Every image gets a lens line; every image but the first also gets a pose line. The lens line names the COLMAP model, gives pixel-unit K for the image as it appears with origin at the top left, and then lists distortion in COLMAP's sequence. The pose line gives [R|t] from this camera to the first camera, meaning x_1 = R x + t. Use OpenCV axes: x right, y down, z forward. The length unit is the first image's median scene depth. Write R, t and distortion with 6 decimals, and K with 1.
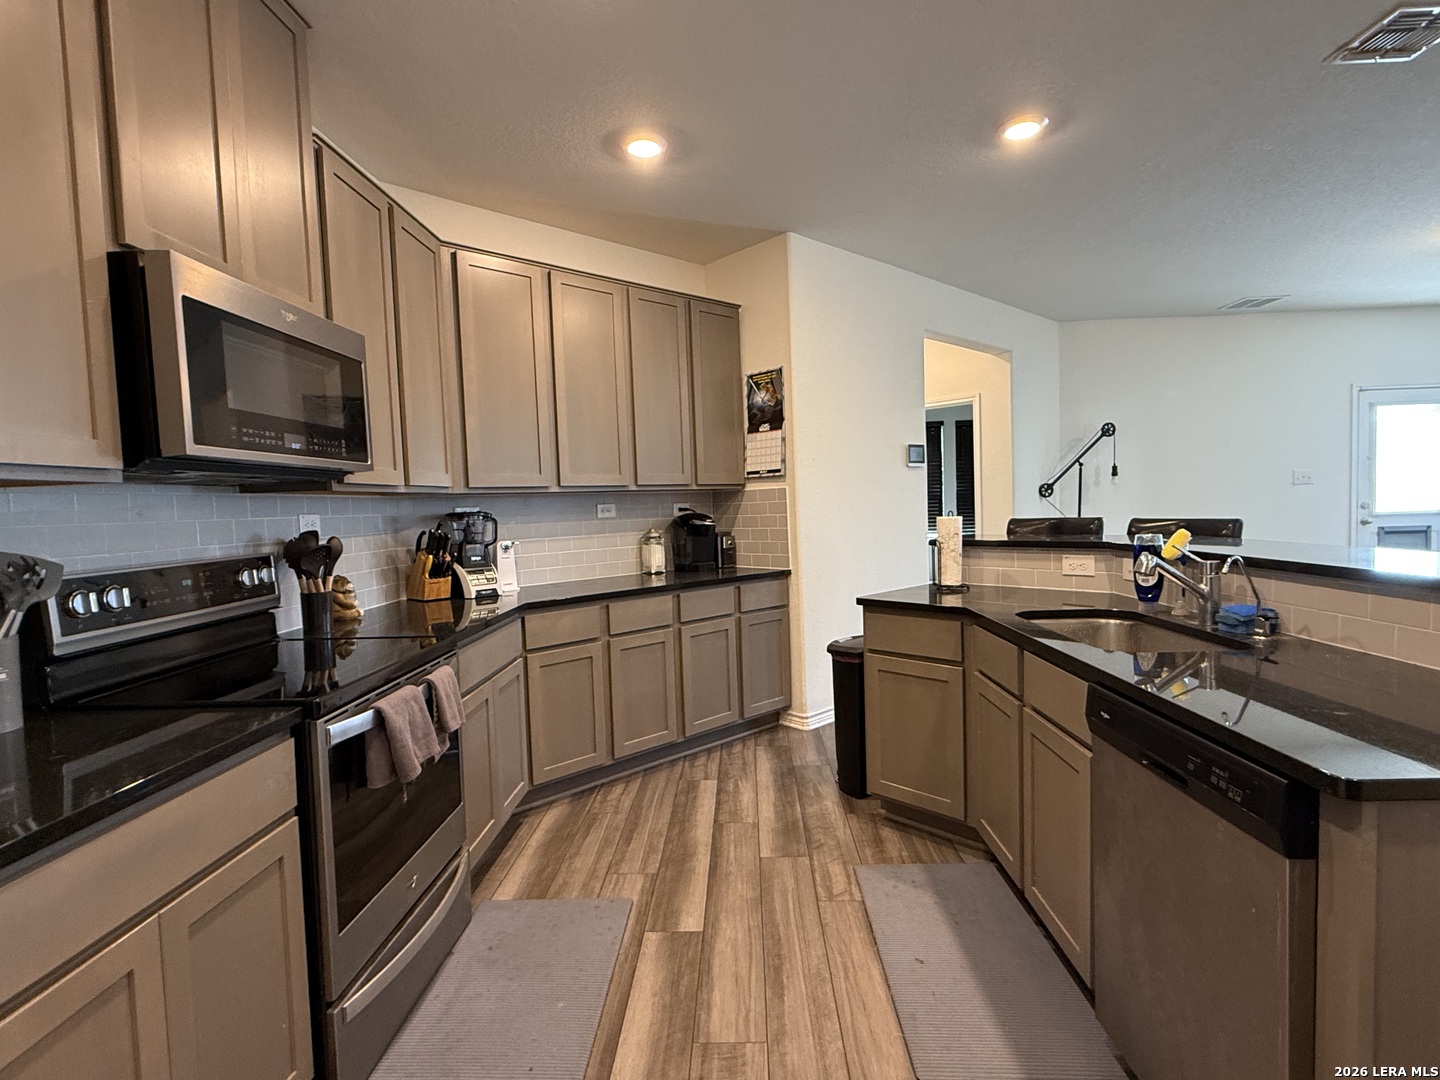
lens RADIAL K [[744.0, 0, 718.5], [0, 744.0, 547.4], [0, 0, 1]] dist [0.019433, -0.000049]
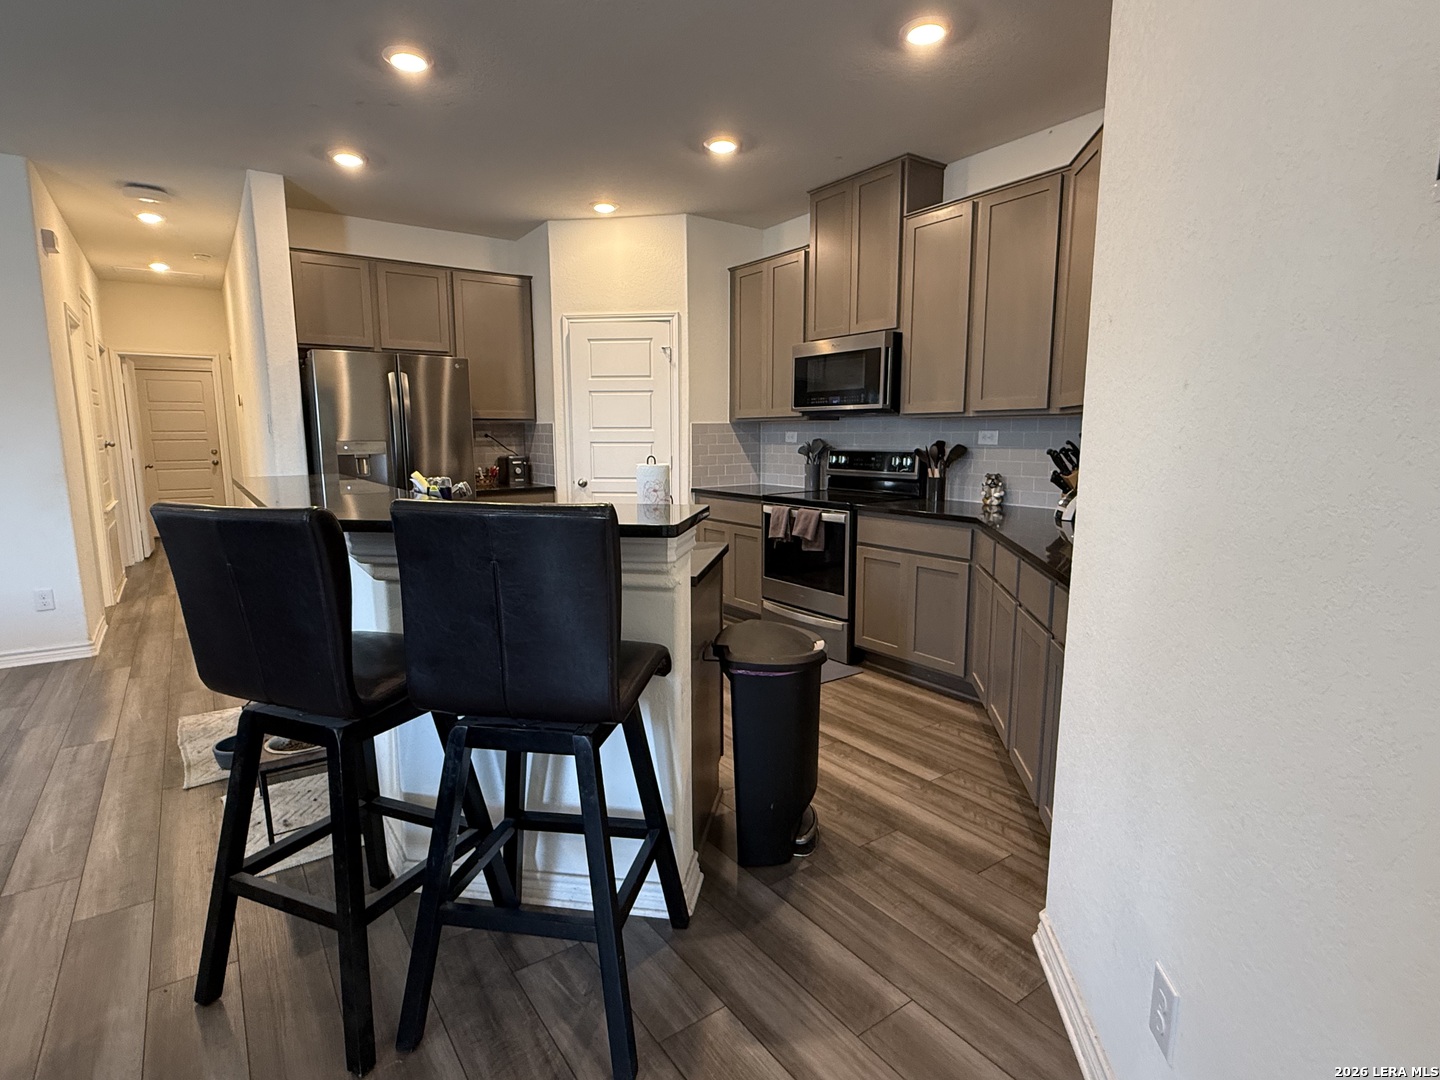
lens RADIAL K [[740.7, 0, 717.1], [0, 740.7, 543.0], [0, 0, 1]] dist [0.001442, 0.000377]
pose [[-0.793936, 0.126006, -0.594800, 0.957530], [-0.005071, 0.976882, 0.213718, -0.164235], [0.607980, 0.172695, -0.774943, 2.210540]]
